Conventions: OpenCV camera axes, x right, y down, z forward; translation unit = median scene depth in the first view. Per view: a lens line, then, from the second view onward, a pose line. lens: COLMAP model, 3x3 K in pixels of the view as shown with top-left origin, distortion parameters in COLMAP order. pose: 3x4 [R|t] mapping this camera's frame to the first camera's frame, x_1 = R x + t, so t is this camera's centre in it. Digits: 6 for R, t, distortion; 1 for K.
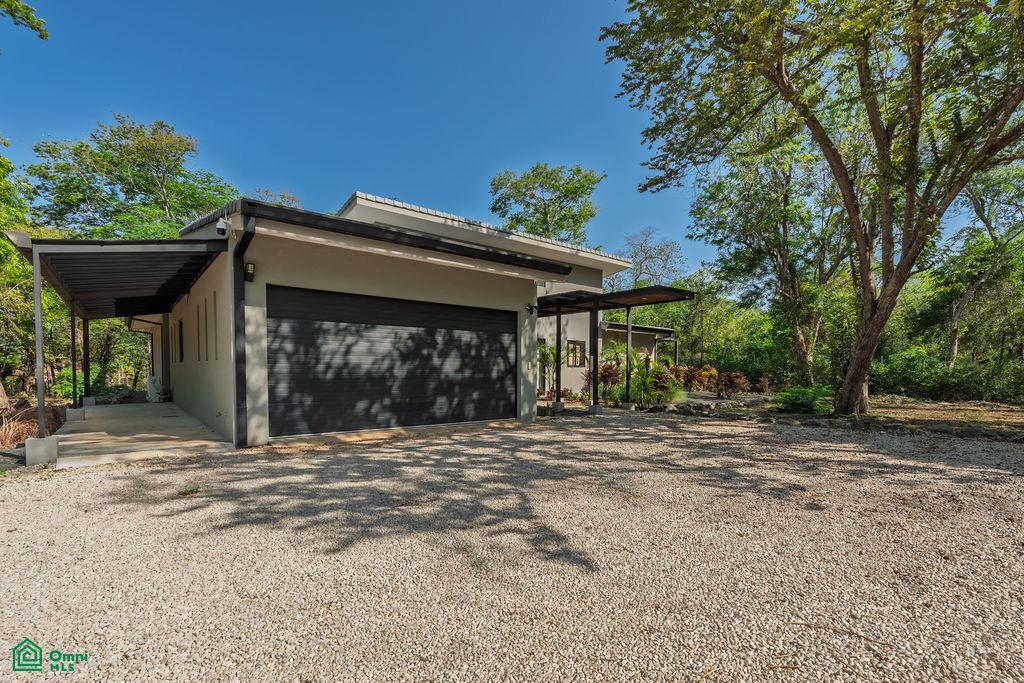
lens RADIAL K [[437.2, 0, 501.0], [0, 437.2, 338.8], [0, 0, 1]] dist [-0.000608, -0.000532]
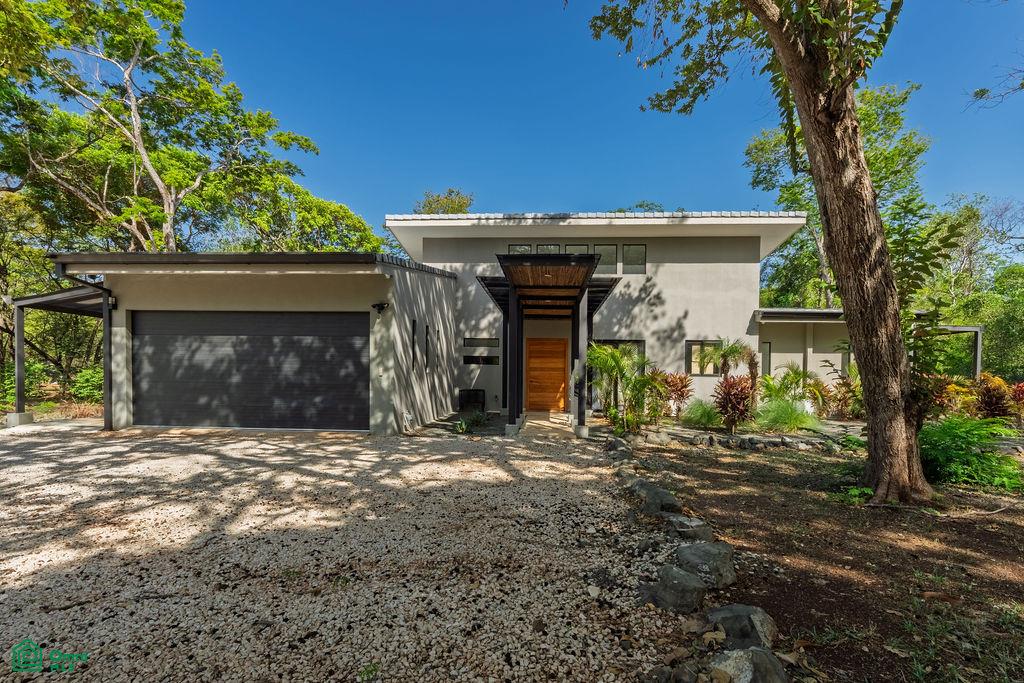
lens RADIAL K [[437.2, 0, 501.0], [0, 437.2, 338.8], [0, 0, 1]] dist [-0.000608, -0.000532]
pose [[0.758362, -0.049694, -0.649937, 0.872894], [0.030384, 0.998701, -0.040907, 0.045907], [0.651125, 0.011275, 0.758887, 0.514815]]
